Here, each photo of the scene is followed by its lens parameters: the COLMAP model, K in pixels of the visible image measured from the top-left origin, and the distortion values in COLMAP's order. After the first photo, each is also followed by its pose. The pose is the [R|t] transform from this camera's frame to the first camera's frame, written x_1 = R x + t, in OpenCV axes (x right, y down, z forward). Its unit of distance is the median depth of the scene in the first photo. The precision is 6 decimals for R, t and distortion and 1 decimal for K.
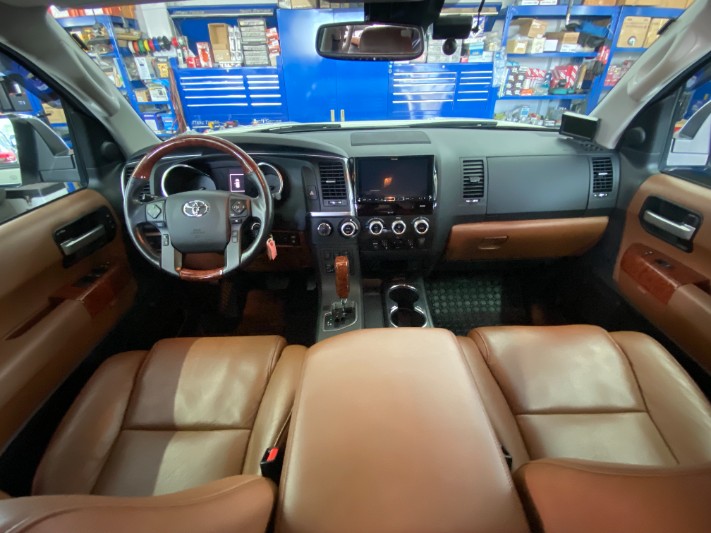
lens RADIAL K [[325.0, 0, 355.5], [0, 325.0, 266.5], [0, 0, 1]] dist [-0.016789, -0.000196]
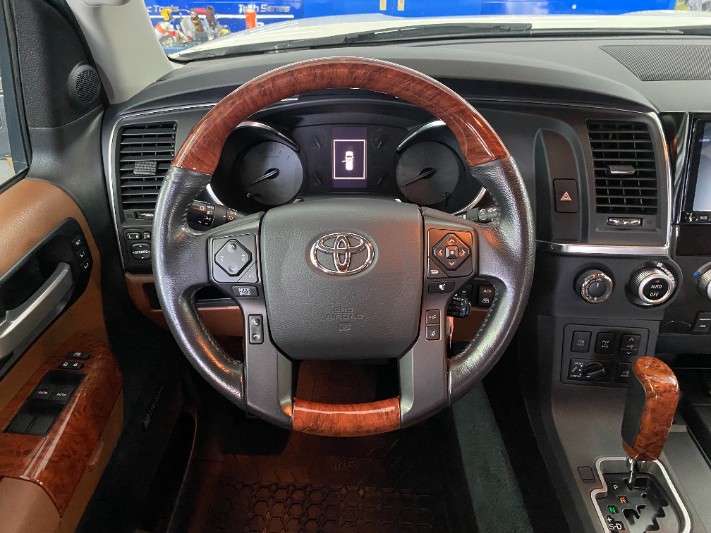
lens RADIAL K [[551.0, 0, 355.5], [0, 551.0, 266.5], [0, 0, 1]] dist [0.011123, -0.008765]
pose [[0.998968, 0.022658, -0.039367, -0.378957], [-0.021946, 0.999589, 0.018423, -0.147975], [0.039768, -0.017540, 0.999055, 0.291592]]
